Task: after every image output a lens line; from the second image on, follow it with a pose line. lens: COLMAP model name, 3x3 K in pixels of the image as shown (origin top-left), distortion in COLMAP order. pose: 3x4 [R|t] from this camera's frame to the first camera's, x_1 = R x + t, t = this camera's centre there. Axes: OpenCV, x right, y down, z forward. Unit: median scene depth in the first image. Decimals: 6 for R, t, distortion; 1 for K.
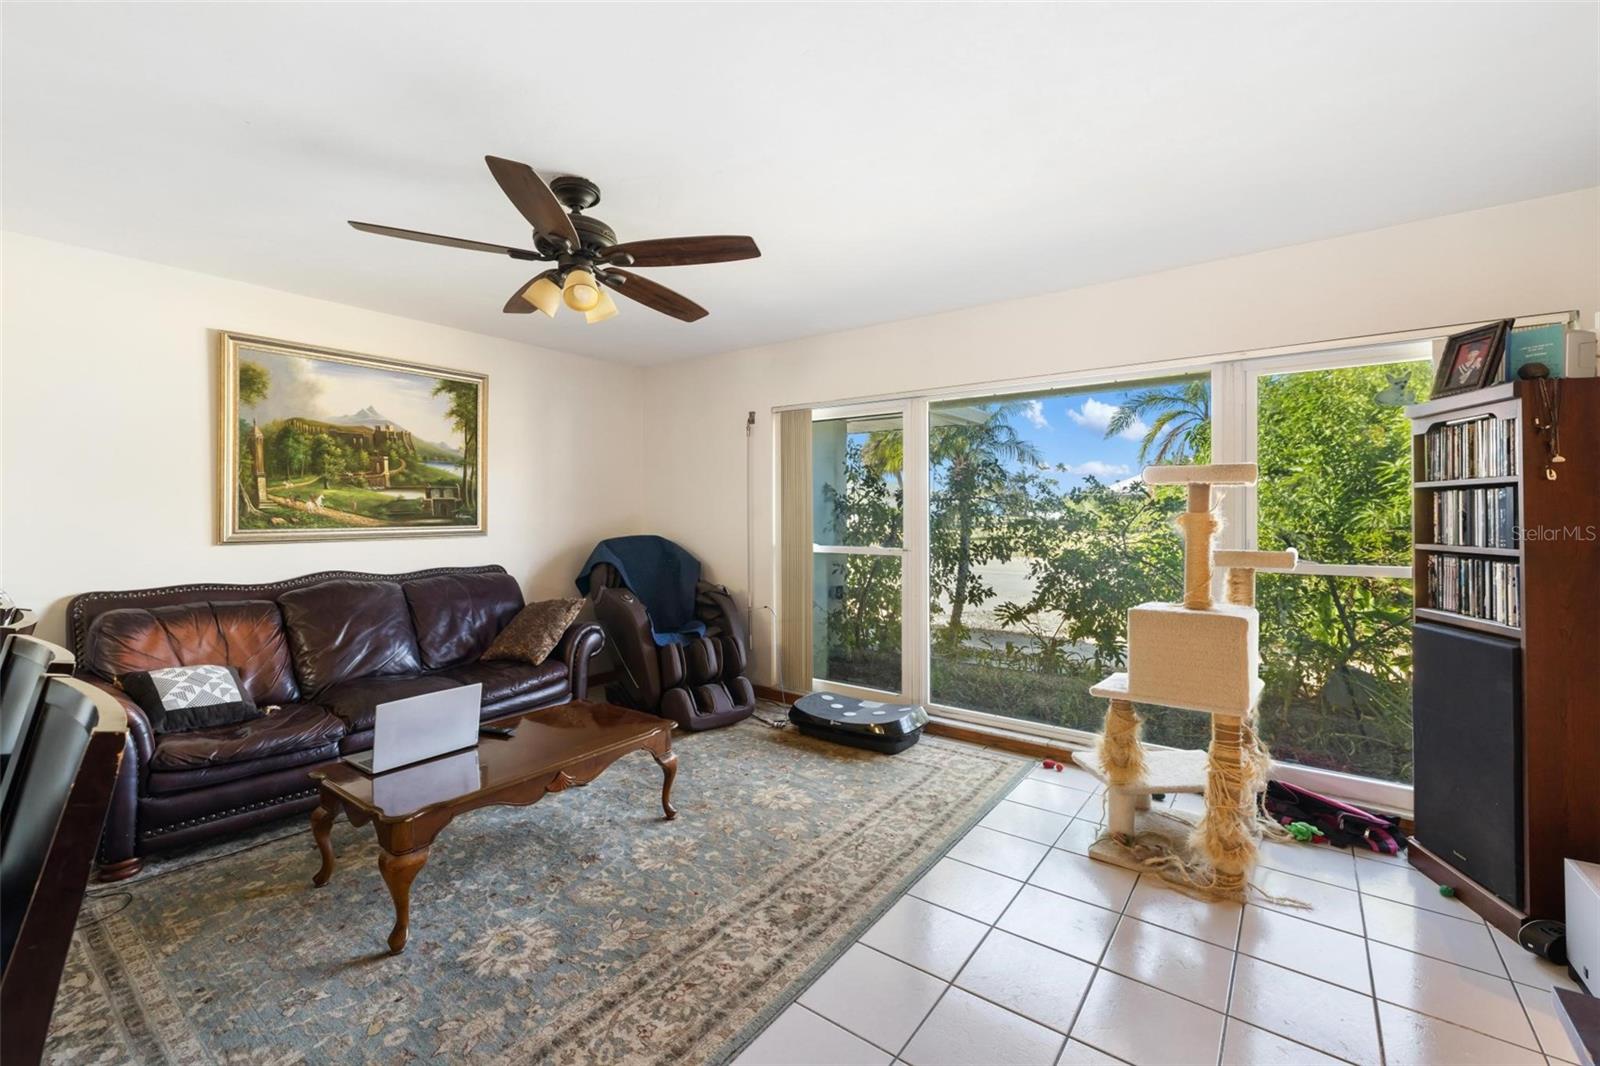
lens RADIAL K [[665.1, 0, 799.0], [0, 665.1, 507.1], [0, 0, 1]] dist [-0.002876, -0.000405]
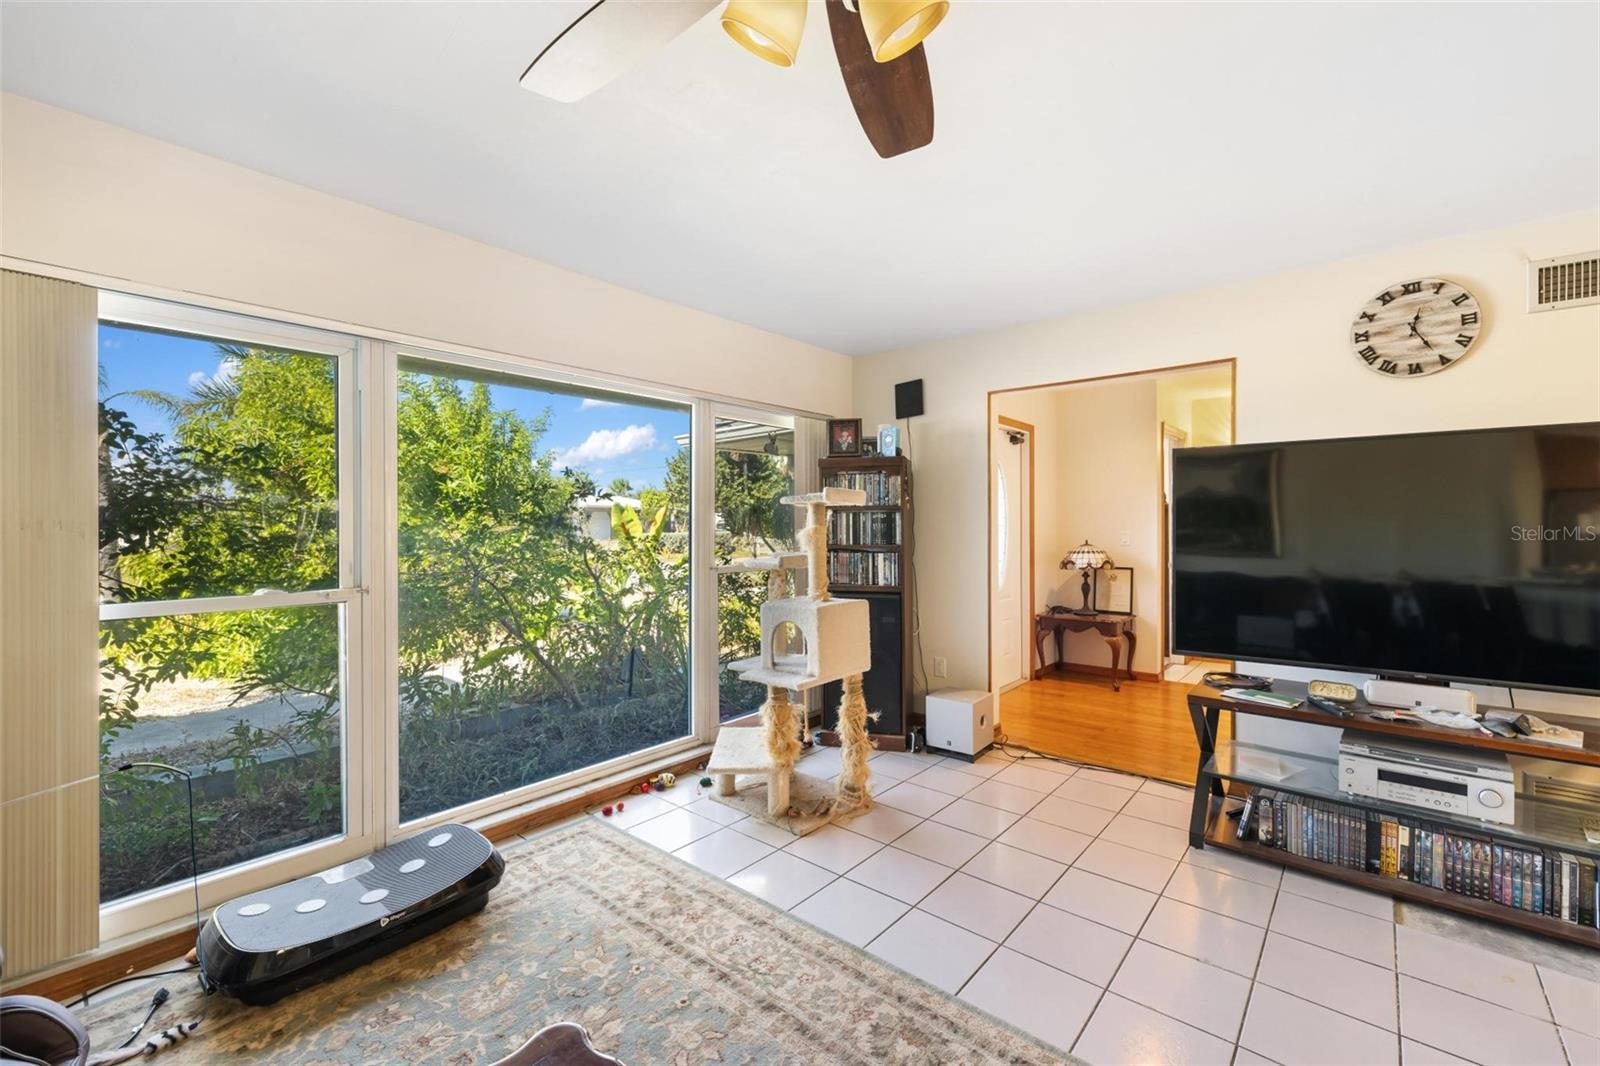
lens RADIAL K [[665.1, 0, 803.4], [0, 665.1, 527.2], [0, 0, 1]] dist [-0.002876, -0.000405]
pose [[0.074281, -0.003425, 0.997232, -0.512359], [0.000313, 0.999994, 0.003411, 0.005424], [-0.997237, 0.000059, 0.074281, 0.702032]]
